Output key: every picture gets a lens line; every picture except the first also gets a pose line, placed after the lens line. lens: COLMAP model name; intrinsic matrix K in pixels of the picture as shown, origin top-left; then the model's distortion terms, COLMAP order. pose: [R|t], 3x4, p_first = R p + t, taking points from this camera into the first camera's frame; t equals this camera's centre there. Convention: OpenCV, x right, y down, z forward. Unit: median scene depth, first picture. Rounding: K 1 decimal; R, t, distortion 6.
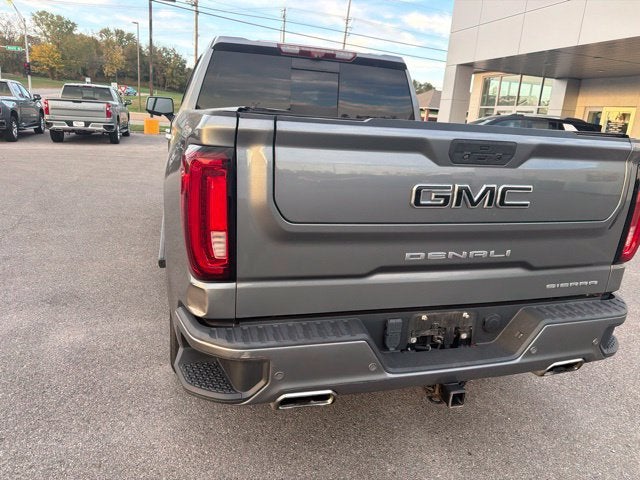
lens RADIAL K [[454.0, 0, 322.8], [0, 454.0, 242.5], [0, 0, 1]] dist [0.034304, -0.040767]
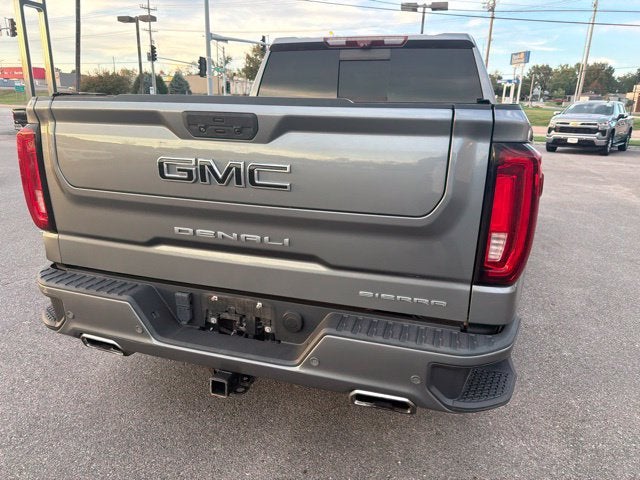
lens RADIAL K [[454.0, 0, 324.6], [0, 454.0, 242.6], [0, 0, 1]] dist [0.034304, -0.040767]
pose [[0.823423, 0.112316, -0.556202, 0.929283], [-0.120709, 0.992451, 0.021708, -0.003459], [0.554441, 0.049264, 0.830764, 0.304942]]
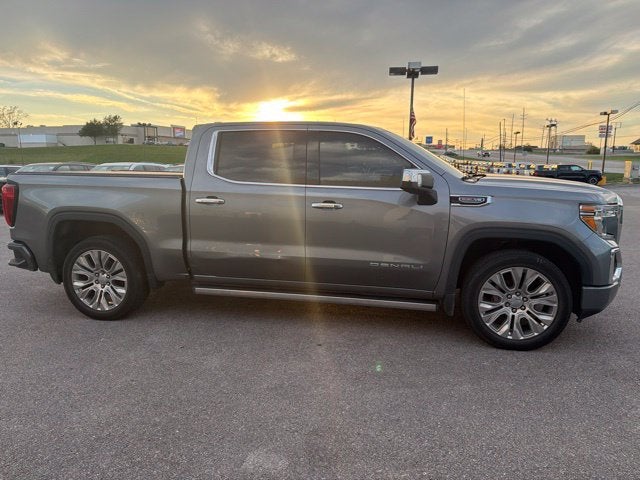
lens RADIAL K [[454.0, 0, 325.5], [0, 454.0, 240.2], [0, 0, 1]] dist [0.034304, -0.040767]
pose [[-0.469548, 0.075560, -0.879668, 2.221686], [-0.272389, 0.935333, 0.225737, -0.965675], [0.839839, 0.345606, -0.418602, 3.803797]]
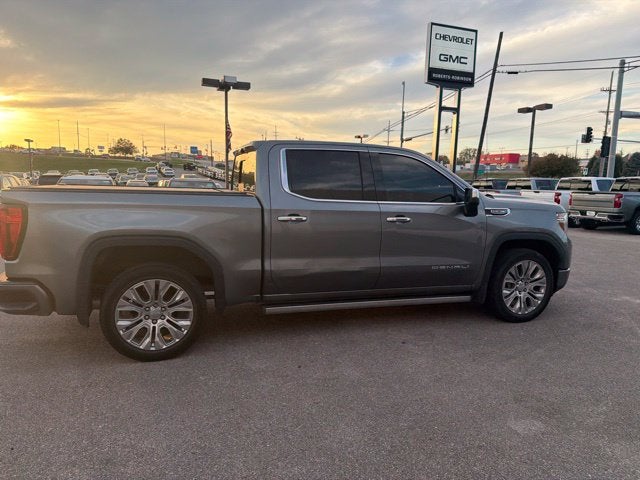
lens RADIAL K [[454.0, 0, 326.5], [0, 454.0, 245.5], [0, 0, 1]] dist [0.034304, -0.040767]
pose [[0.033163, 0.079325, -0.996297, 2.759574], [-0.288083, 0.955296, 0.066471, -0.540641], [0.957031, 0.284812, 0.054533, 2.345745]]
